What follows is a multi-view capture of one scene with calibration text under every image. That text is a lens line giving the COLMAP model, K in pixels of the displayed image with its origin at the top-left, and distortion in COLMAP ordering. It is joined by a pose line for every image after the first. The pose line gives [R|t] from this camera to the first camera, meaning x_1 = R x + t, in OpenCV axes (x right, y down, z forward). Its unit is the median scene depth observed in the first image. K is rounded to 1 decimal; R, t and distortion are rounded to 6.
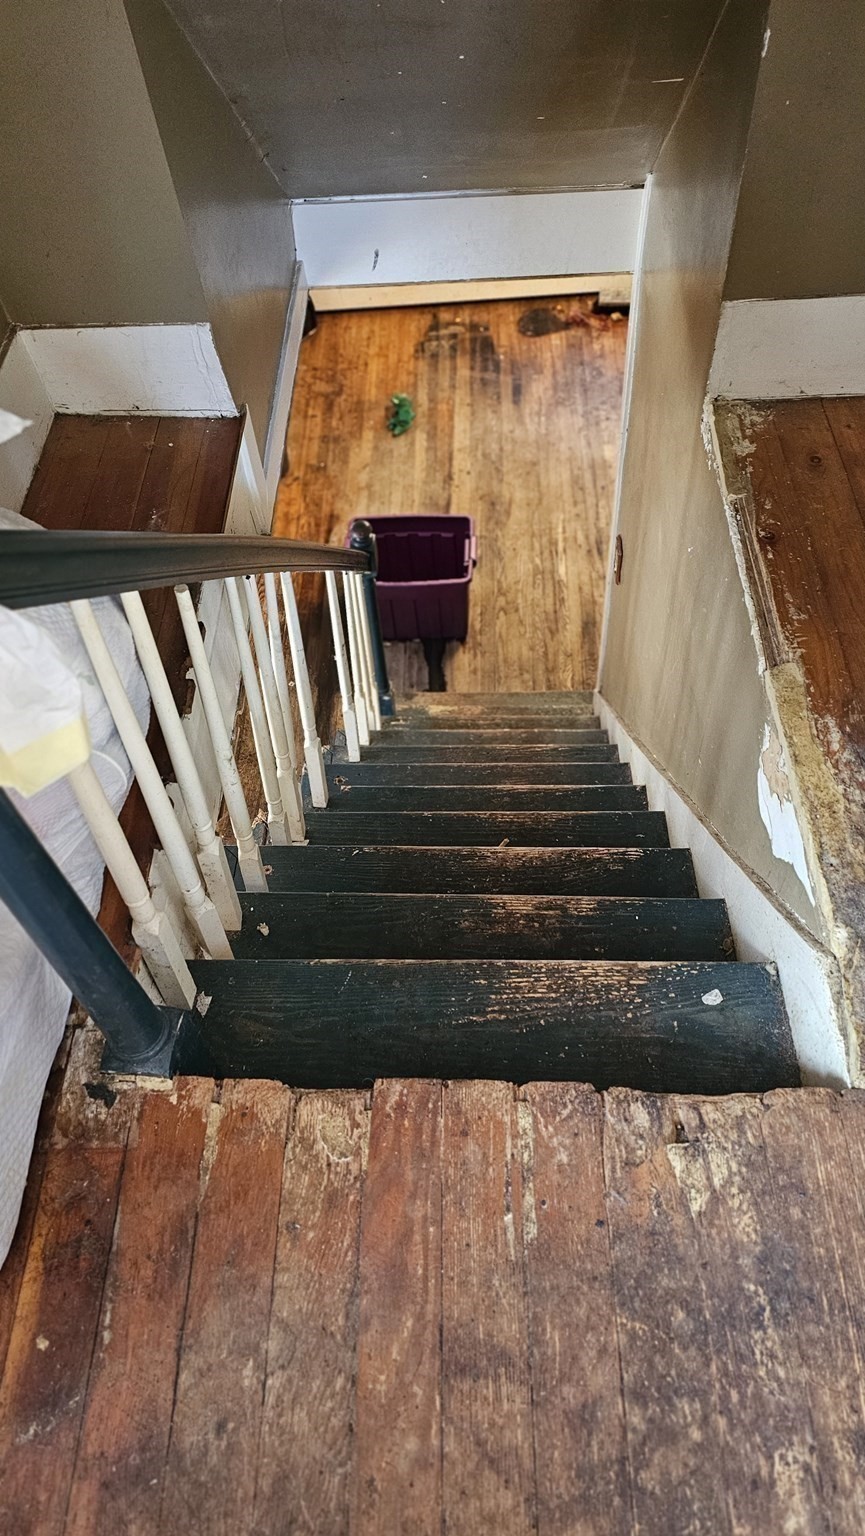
lens RADIAL K [[1003.8, 0, 441.0], [0, 1003.8, 773.0], [0, 0, 1]] dist [0.034356, -0.004253]
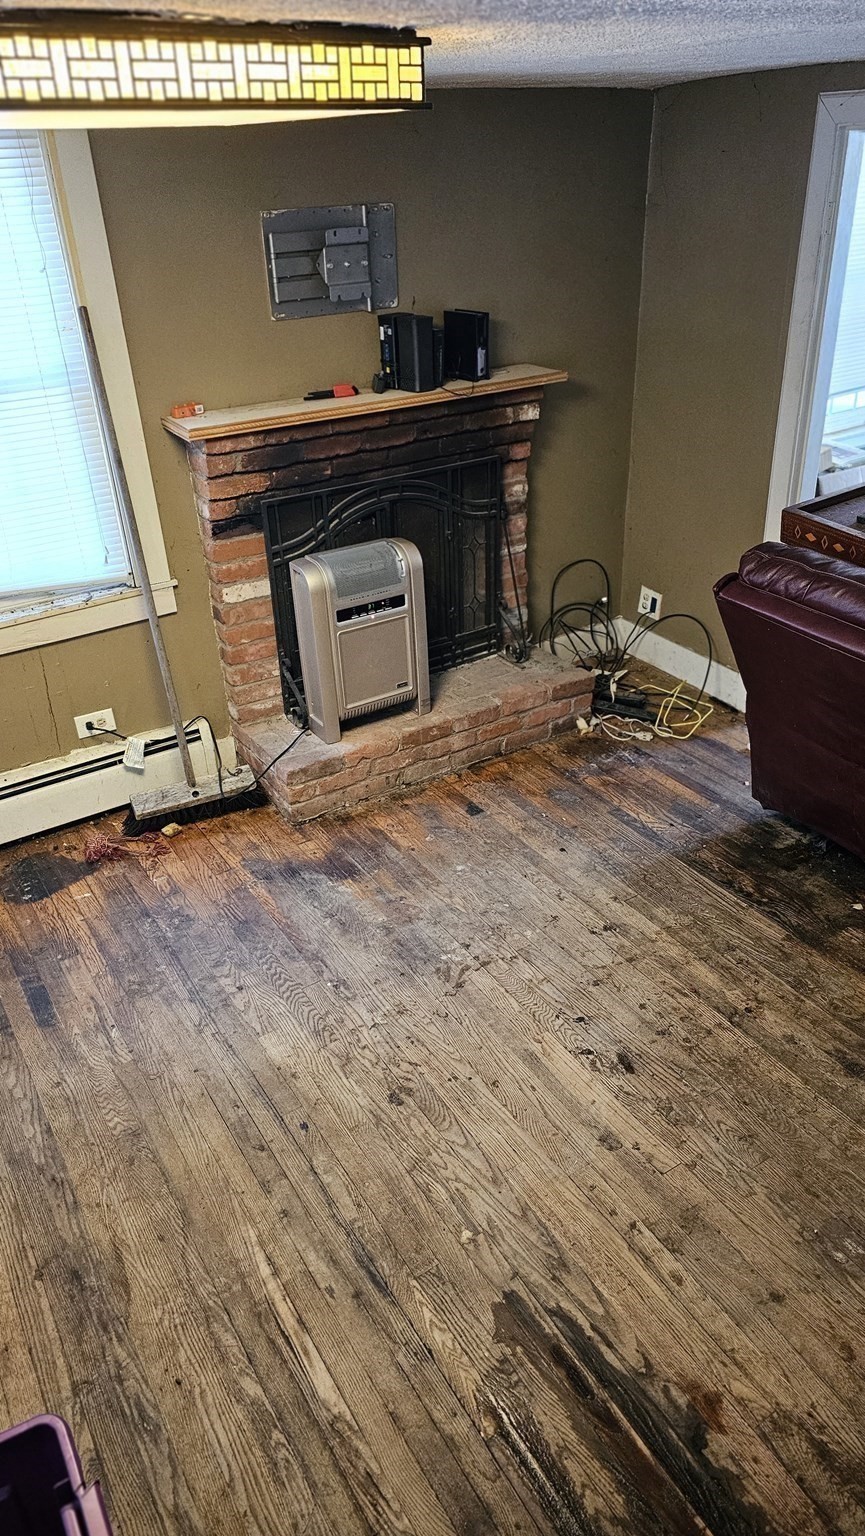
lens RADIAL K [[1003.8, 0, 437.0], [0, 1003.8, 756.9], [0, 0, 1]] dist [0.034356, -0.004253]
pose [[0.829167, -0.231124, 0.508984, 0.010921], [0.449484, 0.816981, -0.361256, -0.211198], [-0.332335, 0.528322, 0.781300, 0.485112]]
